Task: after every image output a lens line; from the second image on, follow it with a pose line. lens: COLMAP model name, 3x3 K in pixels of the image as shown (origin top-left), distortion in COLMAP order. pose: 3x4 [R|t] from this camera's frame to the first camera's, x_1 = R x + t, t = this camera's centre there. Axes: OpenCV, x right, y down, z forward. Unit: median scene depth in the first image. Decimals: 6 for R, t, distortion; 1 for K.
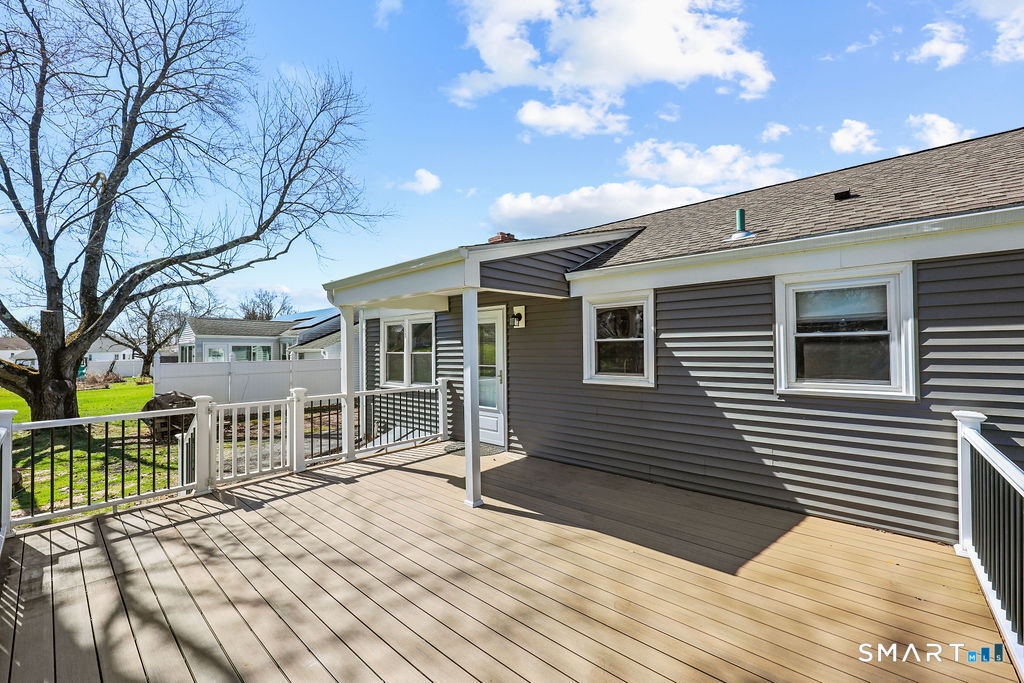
lens RADIAL K [[415.6, 0, 513.6], [0, 415.6, 342.0], [0, 0, 1]] dist [-0.002114, 0.001517]
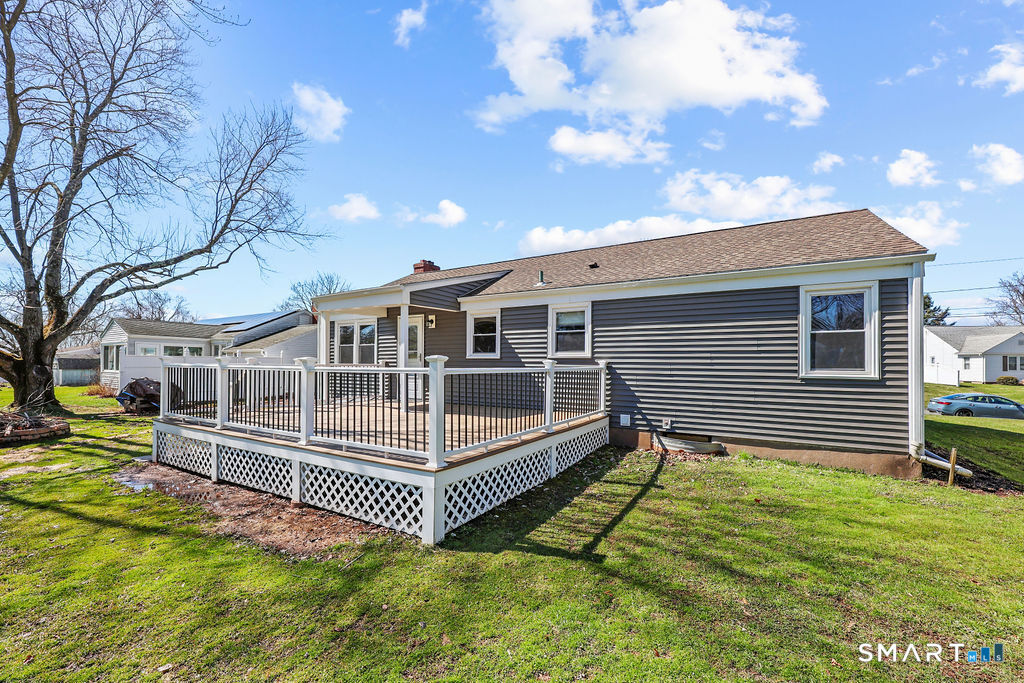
lens RADIAL K [[415.6, 0, 519.3], [0, 415.6, 357.3], [0, 0, 1]] dist [-0.002114, 0.001517]
pose [[0.981146, 0.014444, 0.192729, 0.039651], [-0.015115, 0.999884, 0.002016, 0.078971], [-0.192677, -0.004891, 0.981250, -0.759199]]
